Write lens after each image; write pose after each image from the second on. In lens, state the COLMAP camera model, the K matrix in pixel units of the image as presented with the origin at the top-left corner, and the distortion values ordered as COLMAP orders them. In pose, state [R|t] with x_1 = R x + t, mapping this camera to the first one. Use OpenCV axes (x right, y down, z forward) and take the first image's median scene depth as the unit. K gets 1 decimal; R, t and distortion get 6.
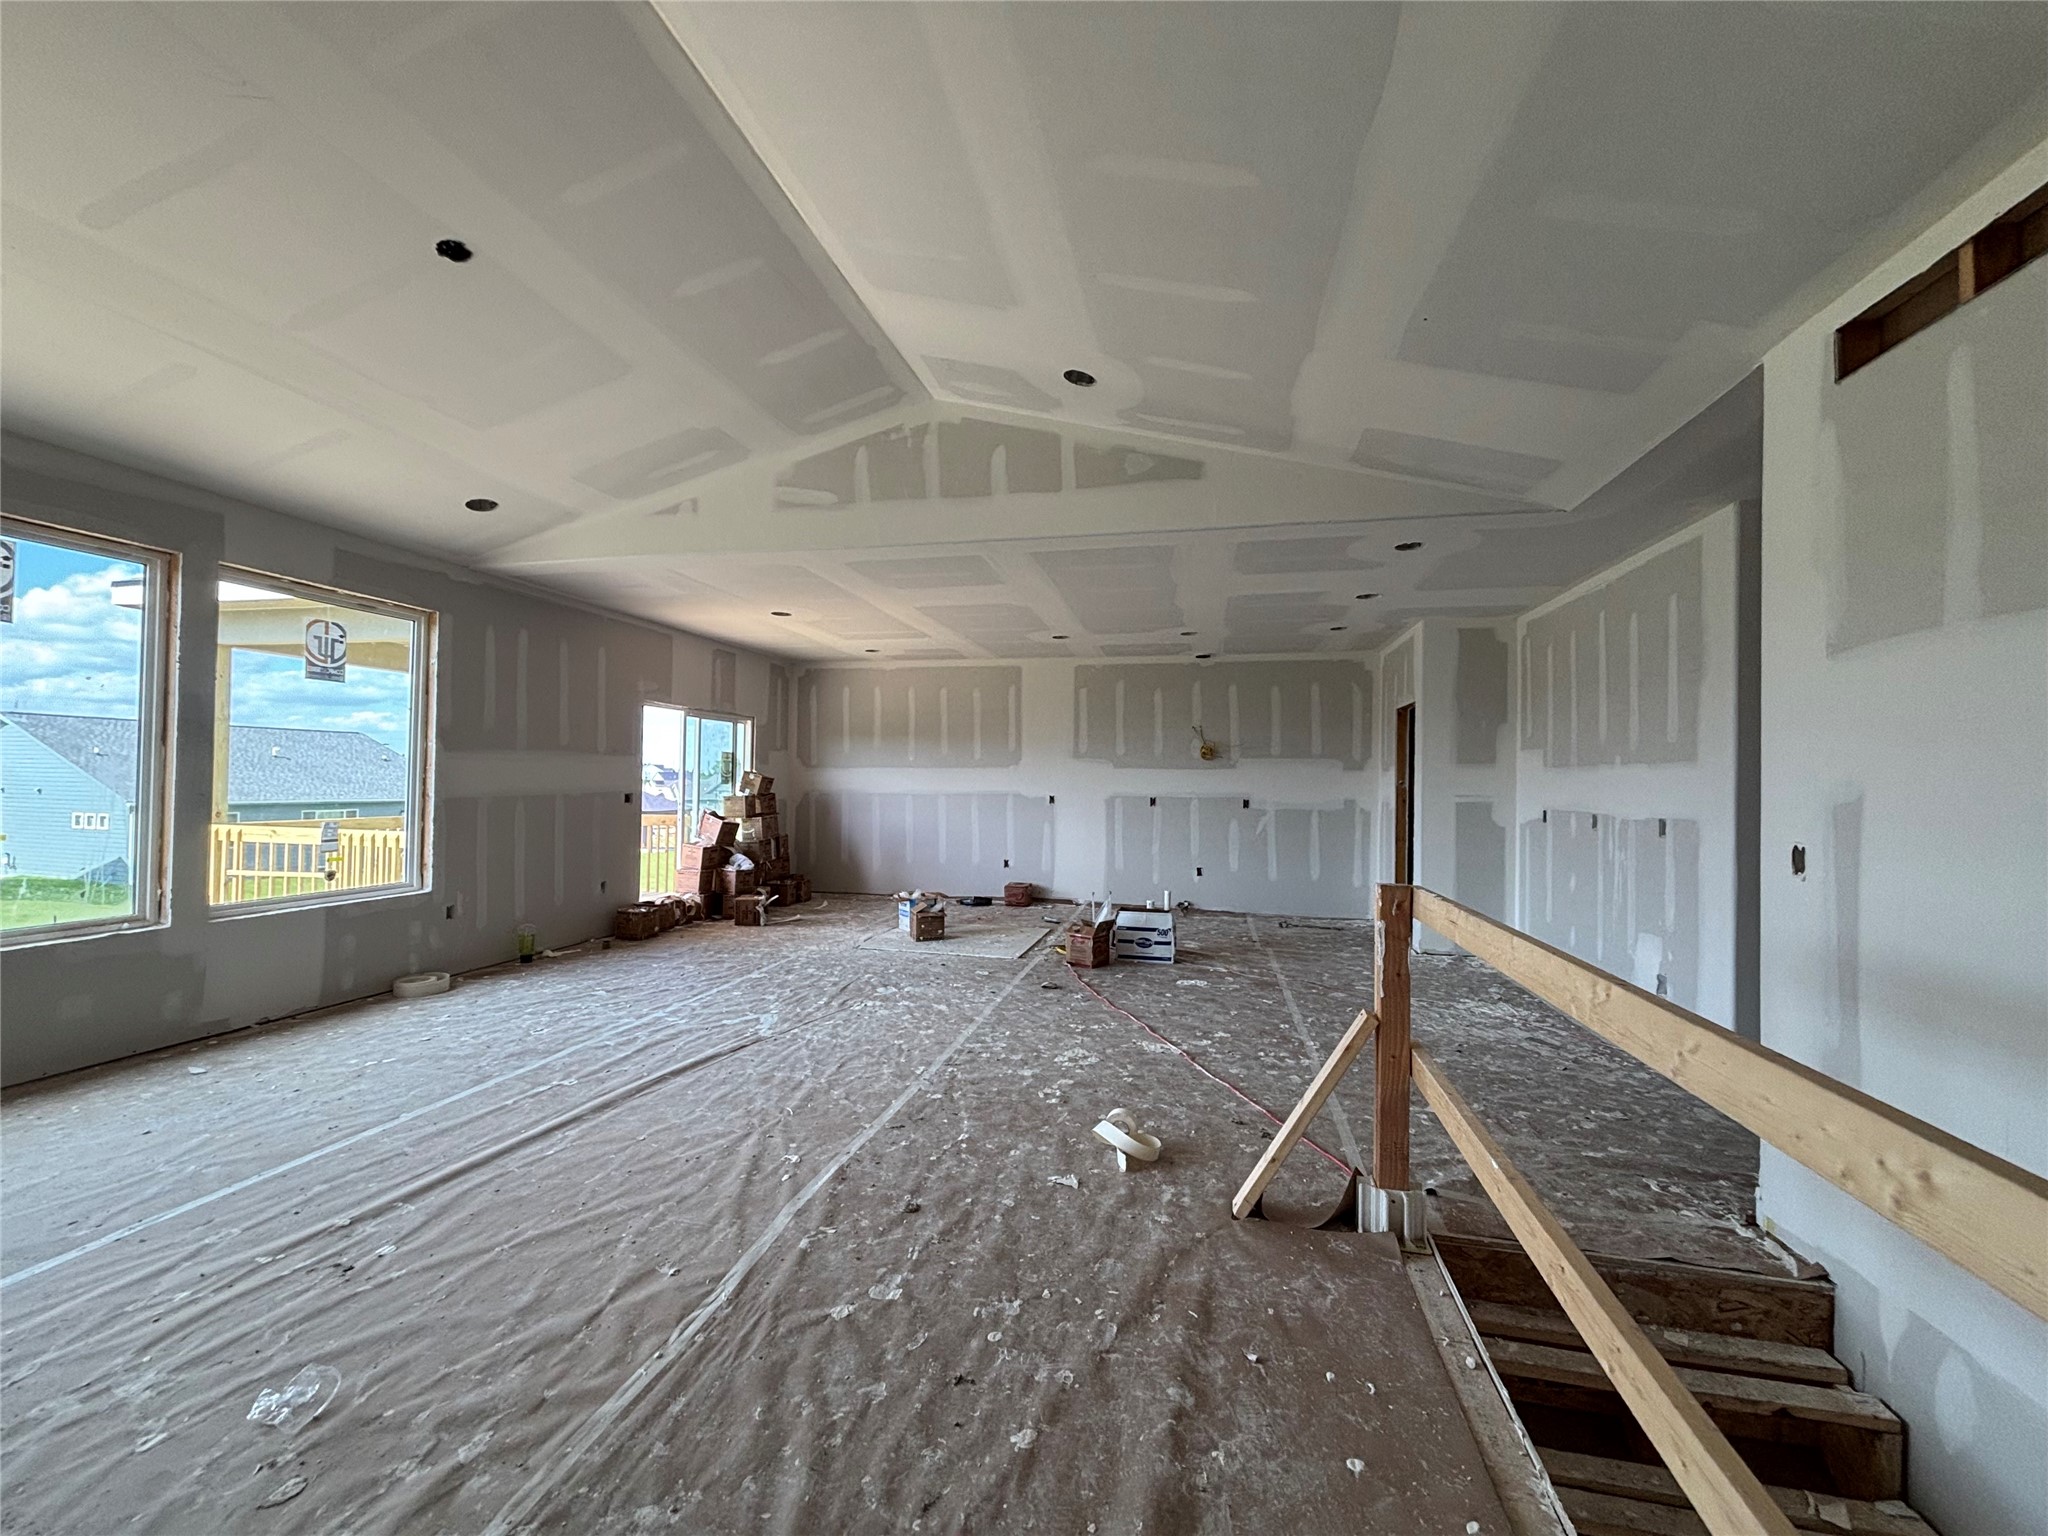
lens RADIAL K [[827.1, 0, 1021.9], [0, 827.1, 769.3], [0, 0, 1]] dist [0.002253, 0.000021]
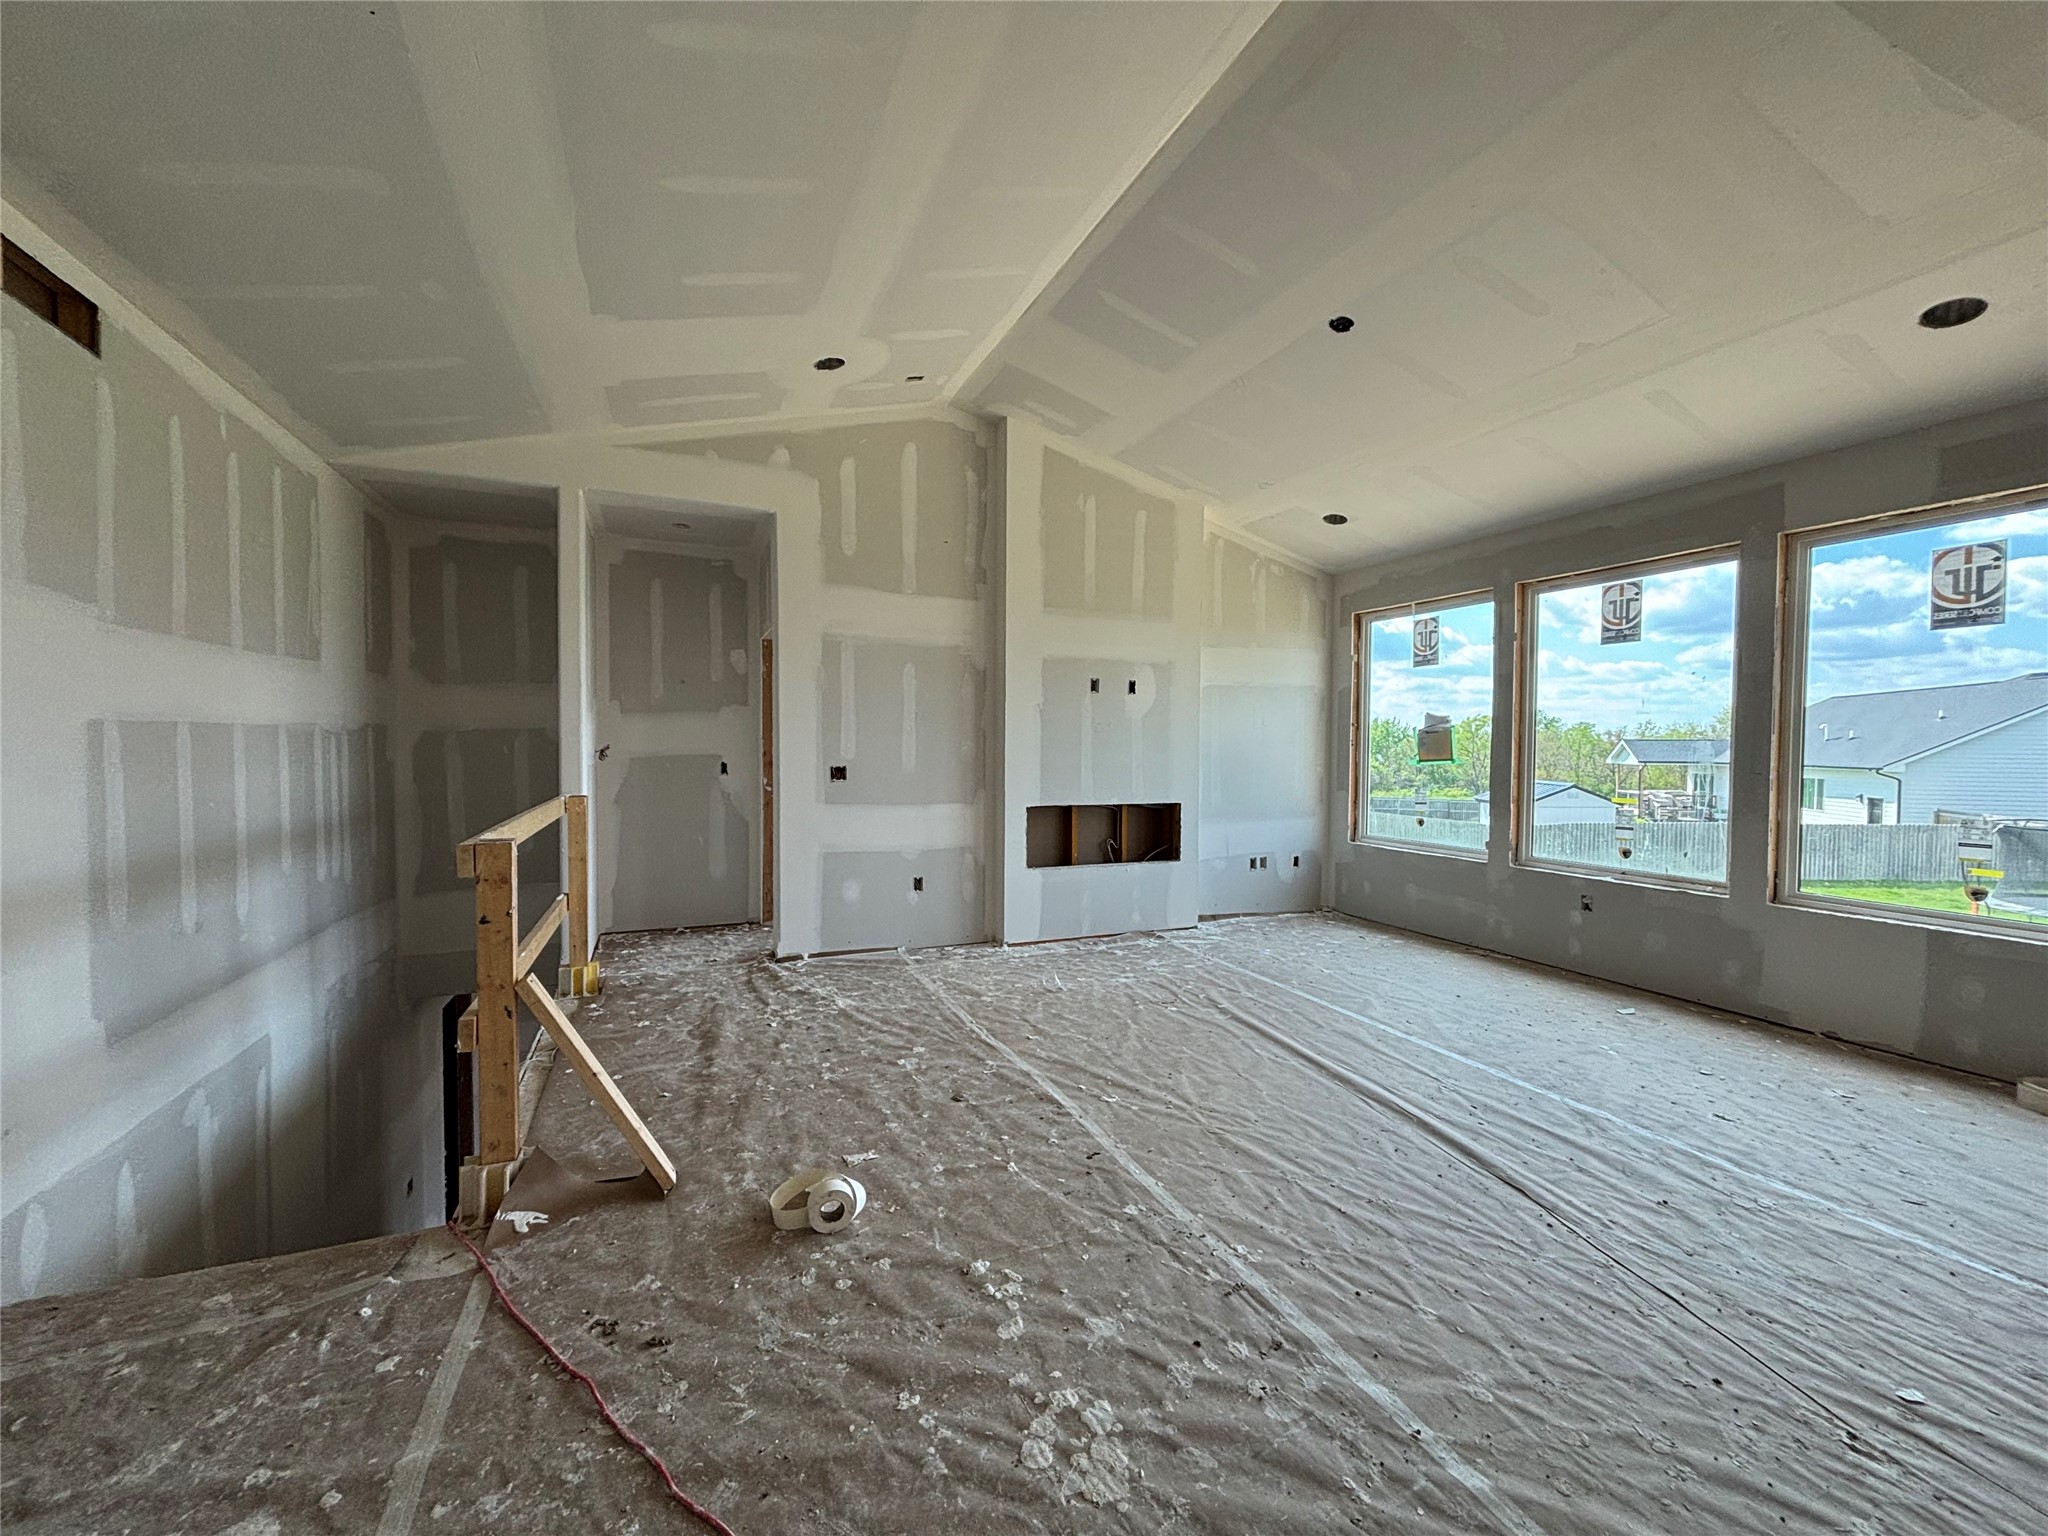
lens RADIAL K [[827.1, 0, 1019.3], [0, 827.1, 773.6], [0, 0, 1]] dist [0.002253, 0.000021]
pose [[-0.813523, -0.003937, -0.581520, 0.467697], [-0.013173, 0.999845, 0.011660, 0.043733], [0.581384, 0.017145, -0.813449, 1.909842]]
